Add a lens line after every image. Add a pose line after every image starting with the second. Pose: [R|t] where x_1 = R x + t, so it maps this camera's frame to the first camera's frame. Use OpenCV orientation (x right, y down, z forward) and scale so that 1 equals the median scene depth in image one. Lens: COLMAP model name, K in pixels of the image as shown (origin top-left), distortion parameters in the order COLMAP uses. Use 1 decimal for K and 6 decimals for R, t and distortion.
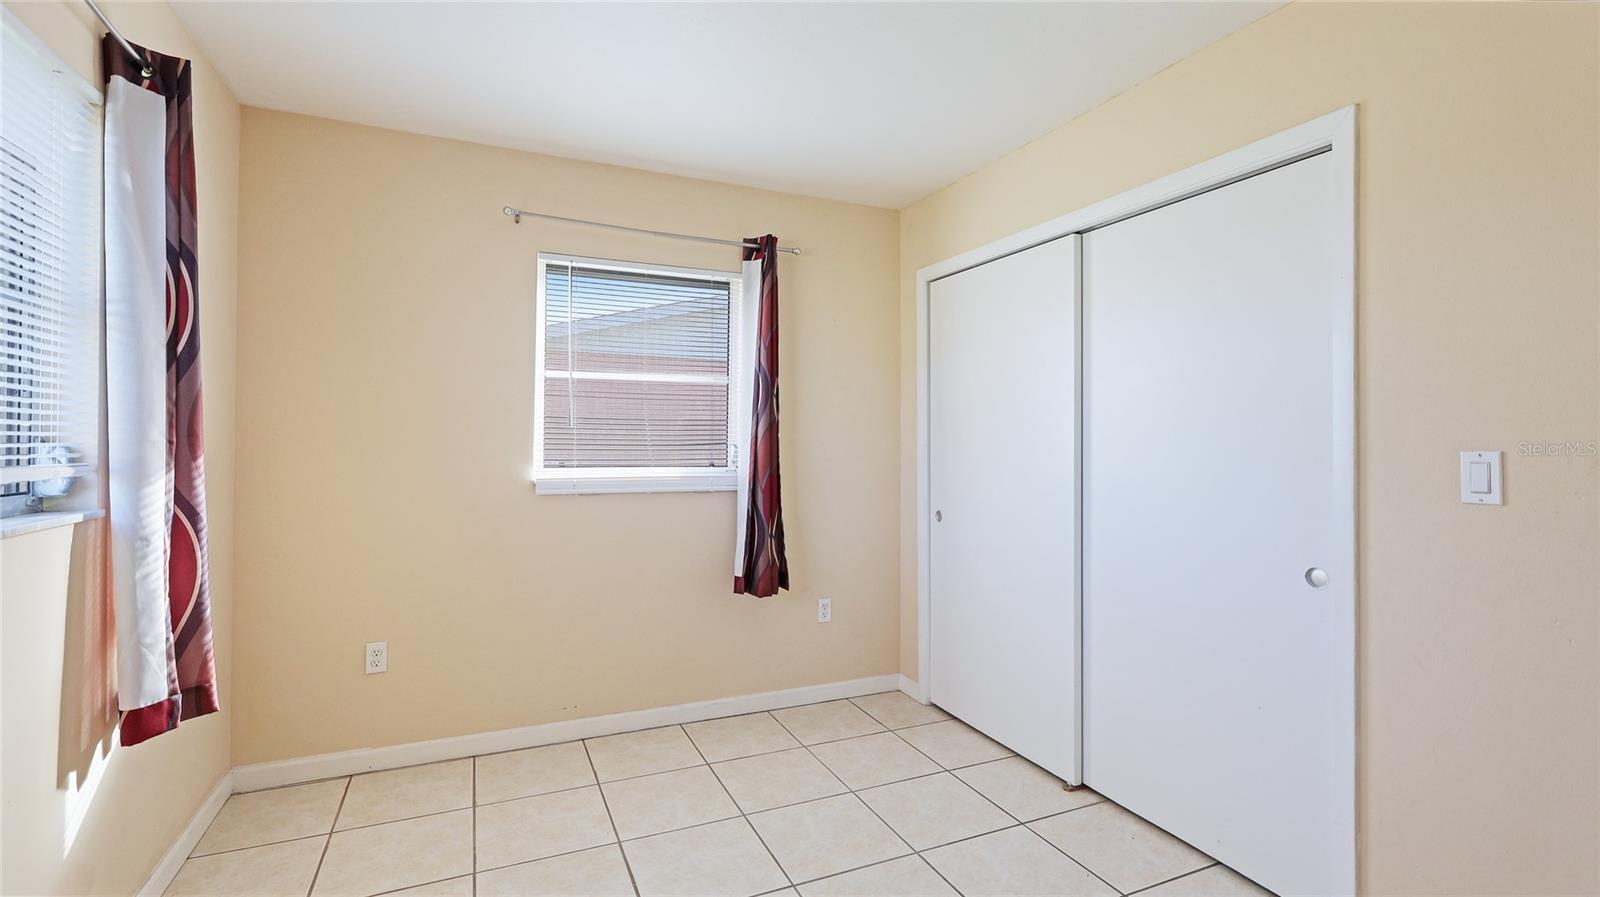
lens RADIAL K [[718.5, 0, 799.2], [0, 718.5, 445.2], [0, 0, 1]] dist [-0.000222, 0.000177]
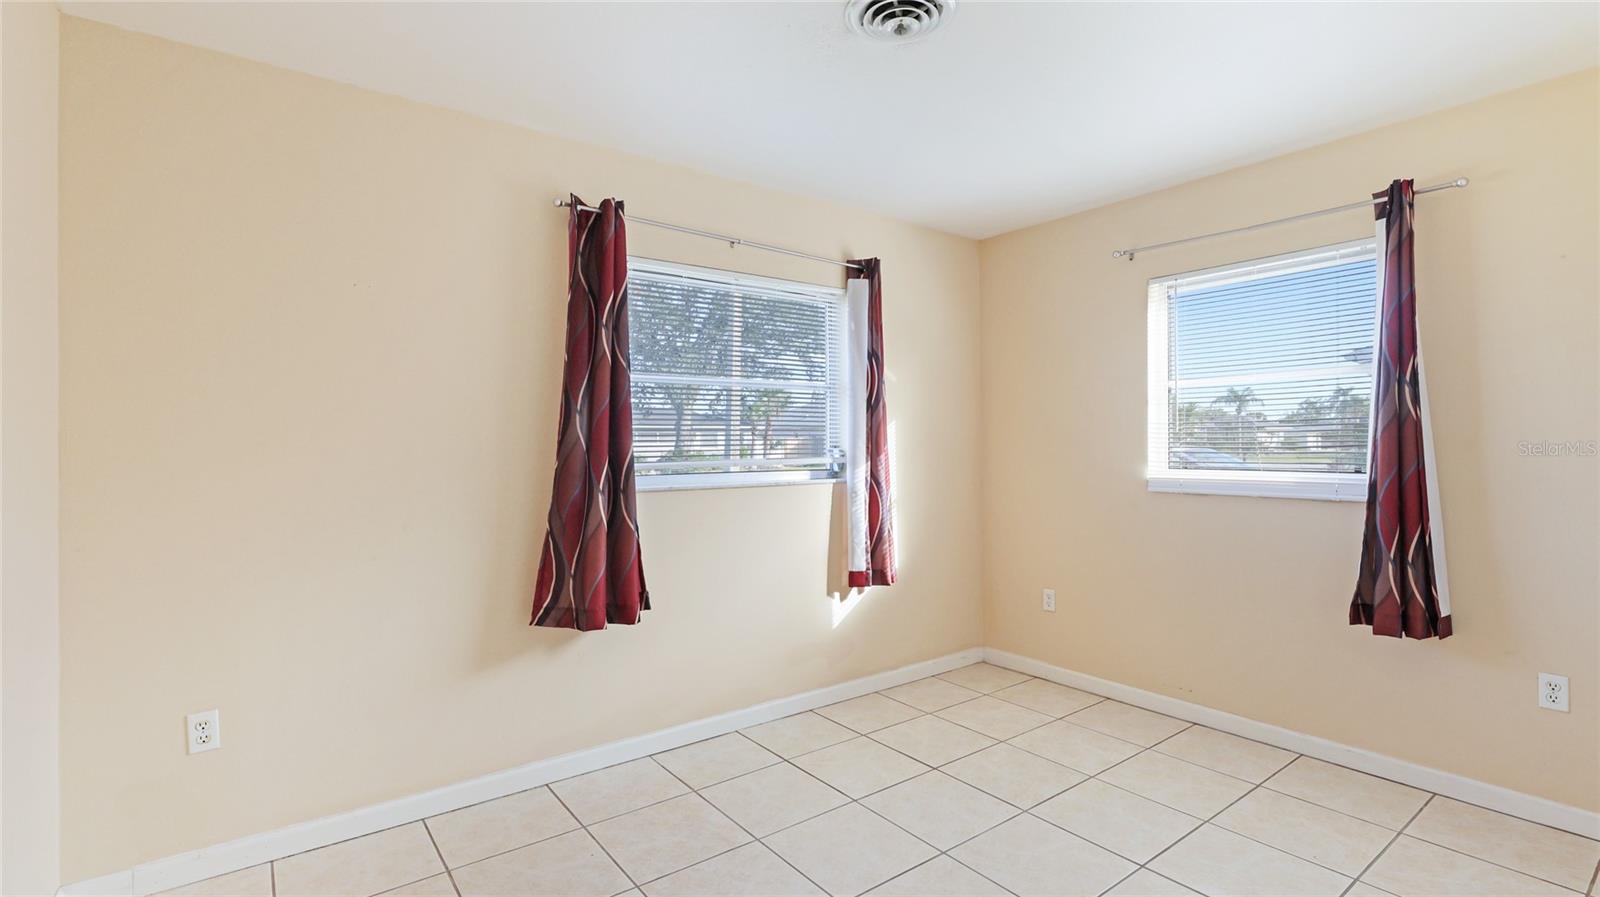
lens RADIAL K [[730.7, 0, 800.4], [0, 730.7, 459.2], [0, 0, 1]] dist [-0.001023, -0.000133]
pose [[0.226597, 0.011337, -0.973923, 0.706810], [0.003380, 0.999917, 0.012426, 0.001576], [0.973983, -0.006108, 0.226540, 0.211758]]
